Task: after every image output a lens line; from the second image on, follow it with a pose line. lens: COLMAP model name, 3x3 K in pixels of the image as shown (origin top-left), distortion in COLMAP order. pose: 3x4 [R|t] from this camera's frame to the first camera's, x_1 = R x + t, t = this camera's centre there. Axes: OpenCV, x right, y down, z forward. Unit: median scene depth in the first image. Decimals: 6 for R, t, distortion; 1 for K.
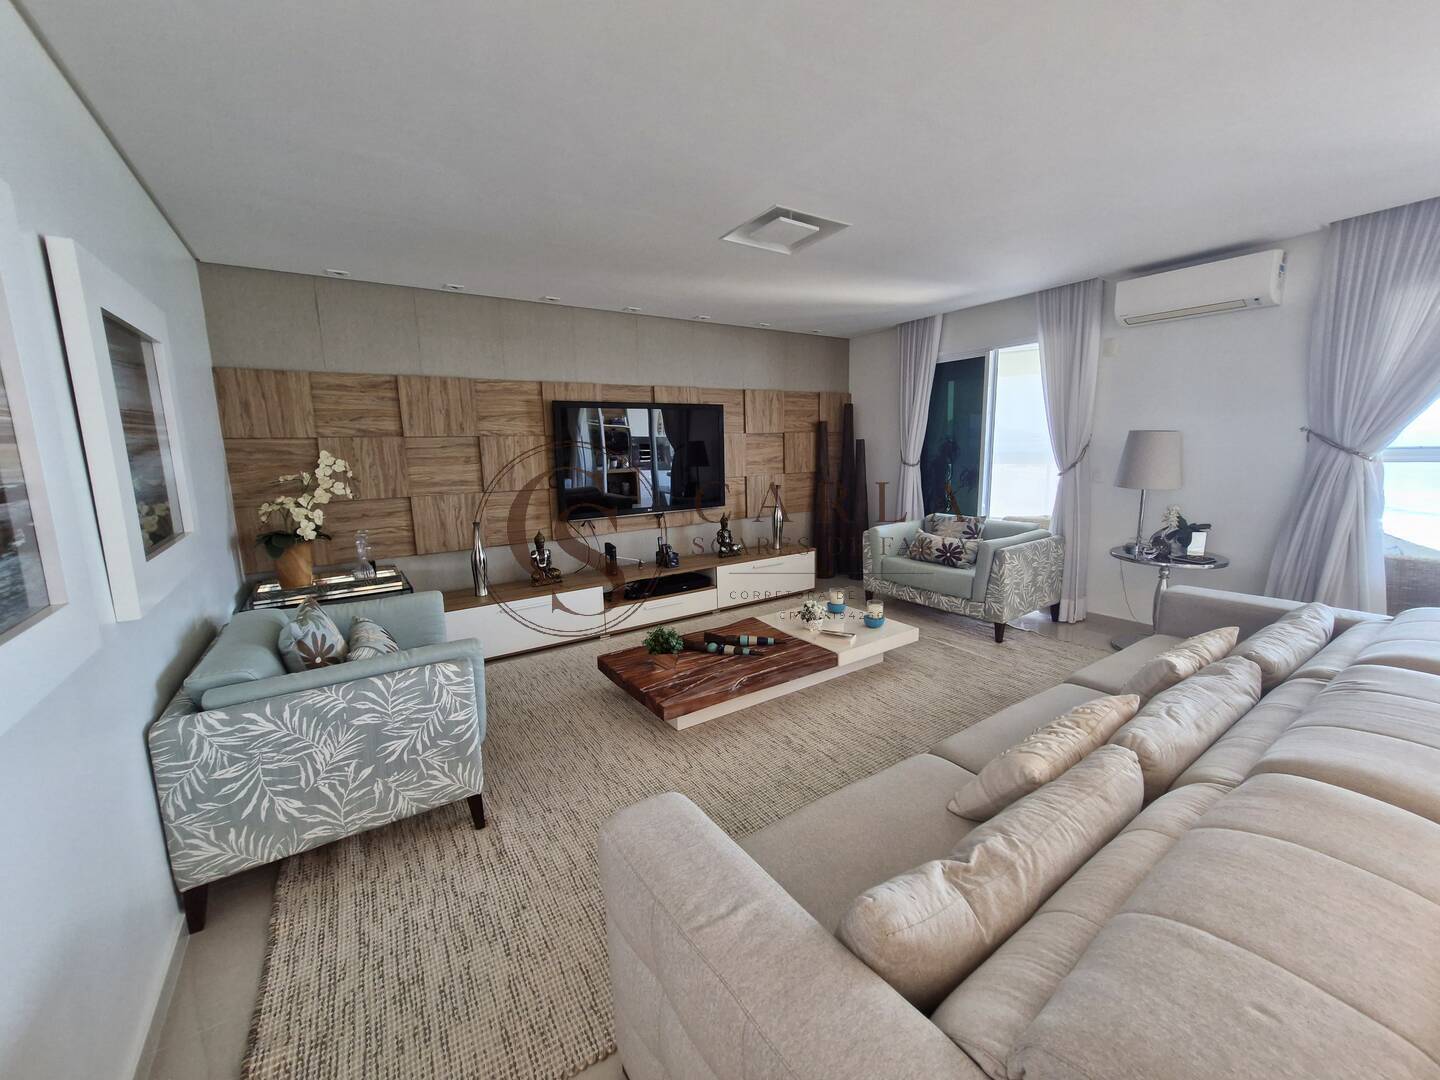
lens RADIAL K [[567.8, 0, 720.6], [0, 567.8, 540.7], [0, 0, 1]] dist [0.000475, 0.000250]
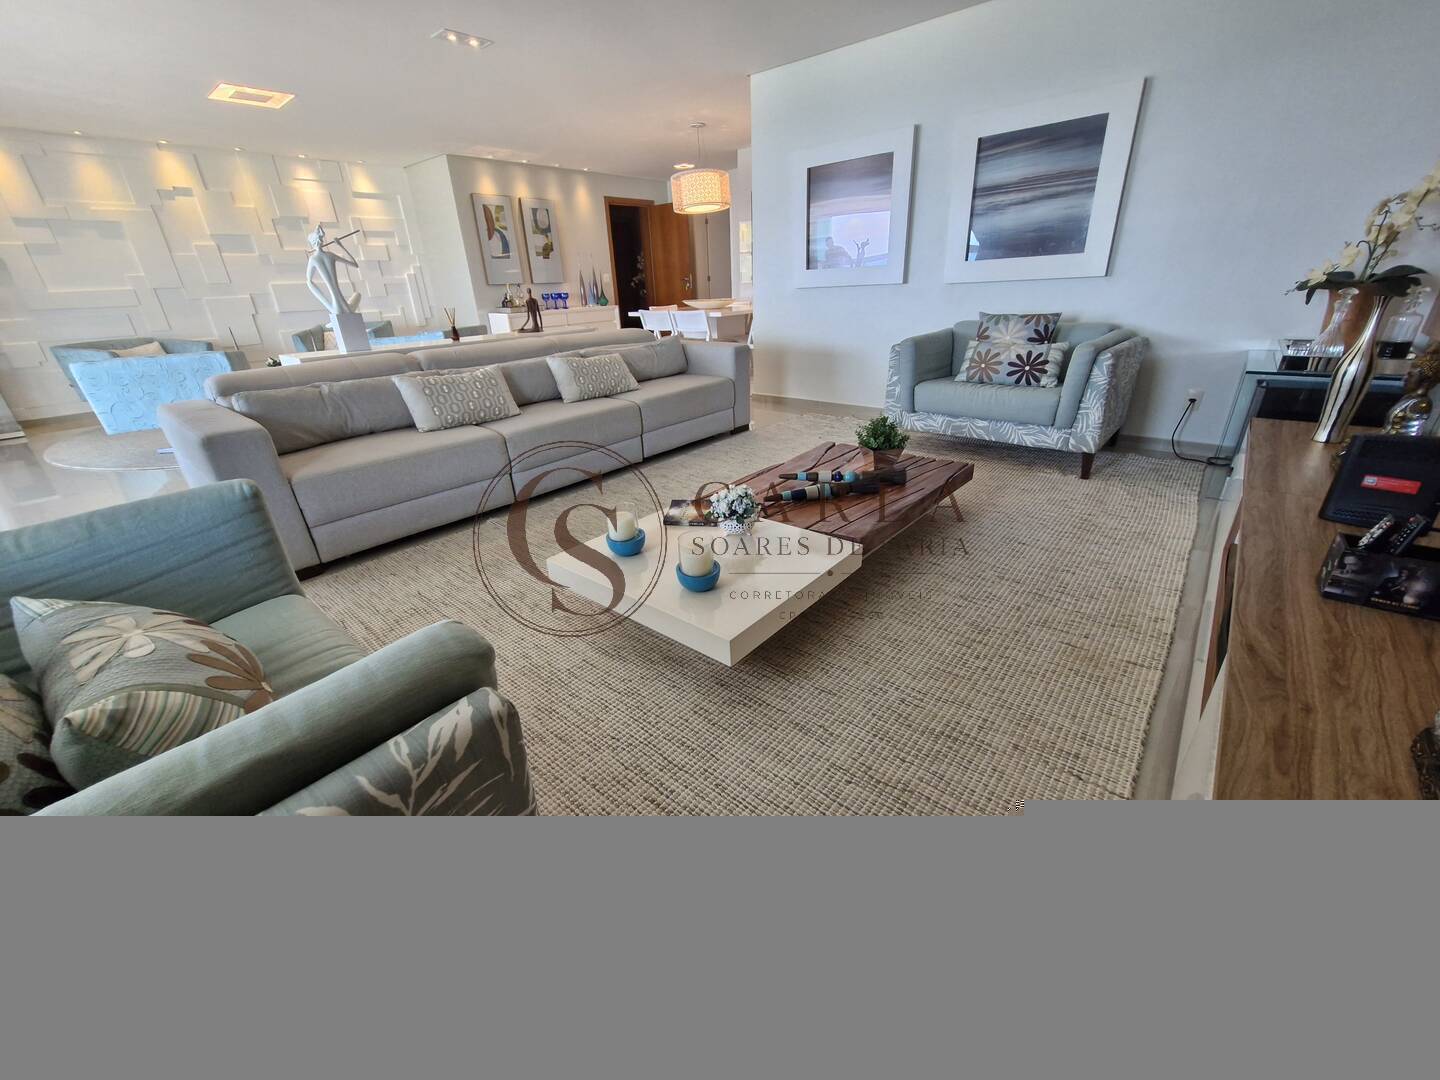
lens RADIAL K [[567.8, 0, 712.7], [0, 567.8, 531.1], [0, 0, 1]] dist [0.000475, 0.000250]
pose [[-0.964517, 0.162375, -0.208188, 0.270871], [0.021327, 0.833861, 0.551562, -0.141772], [0.263159, 0.527550, -0.807736, 1.293063]]
